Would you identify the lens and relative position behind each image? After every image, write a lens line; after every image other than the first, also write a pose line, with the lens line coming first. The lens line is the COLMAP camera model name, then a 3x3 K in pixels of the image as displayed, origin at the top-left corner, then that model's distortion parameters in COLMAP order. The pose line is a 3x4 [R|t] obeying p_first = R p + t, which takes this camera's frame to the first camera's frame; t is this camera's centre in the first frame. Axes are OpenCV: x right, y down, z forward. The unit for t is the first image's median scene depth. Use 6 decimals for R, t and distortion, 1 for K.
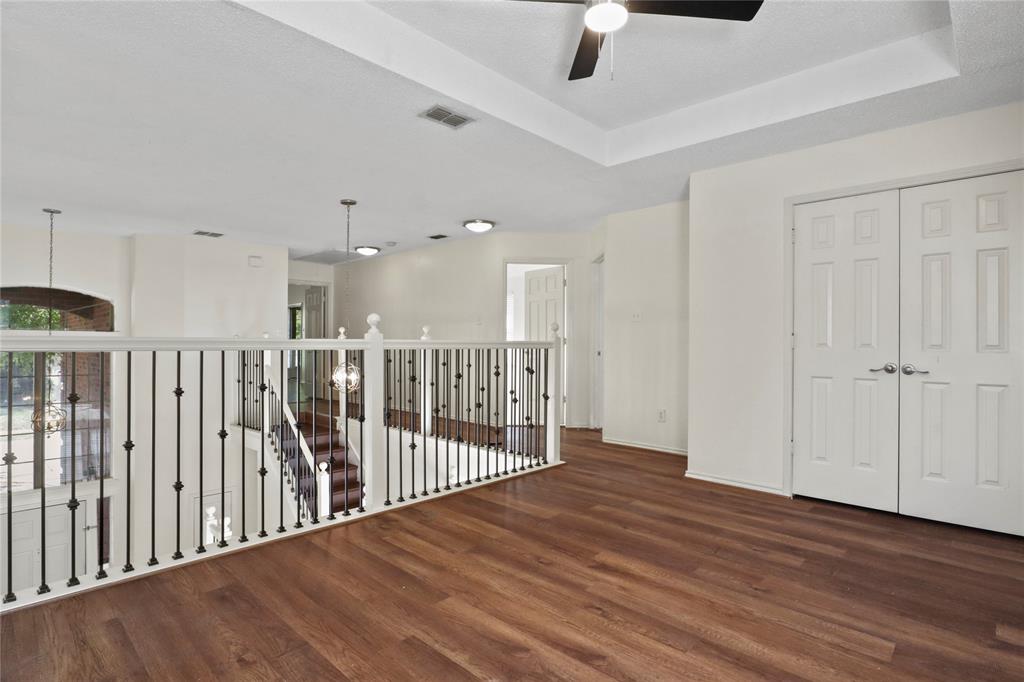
lens RADIAL K [[520.8, 0, 513.5], [0, 520.8, 338.8], [0, 0, 1]] dist [-0.035714, 0.015904]
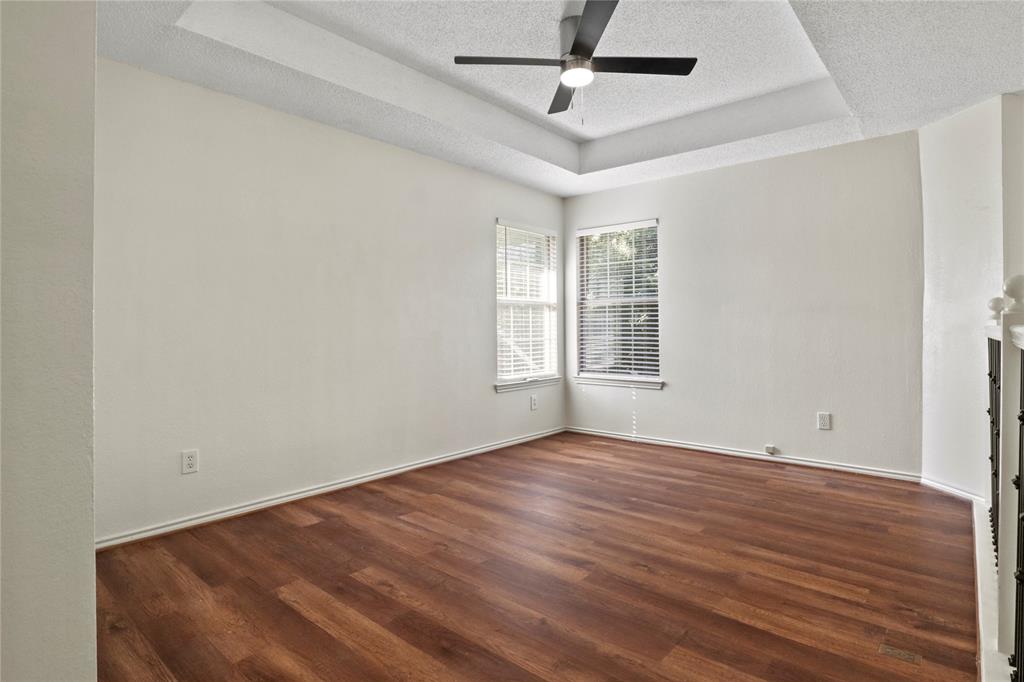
lens RADIAL K [[520.8, 0, 513.5], [0, 520.8, 338.8], [0, 0, 1]] dist [-0.035714, 0.015904]
pose [[-0.999275, -0.001685, -0.038046, 0.354634], [-0.002219, 0.999900, 0.014002, 0.012309], [0.038018, 0.014076, -0.999178, 2.084347]]
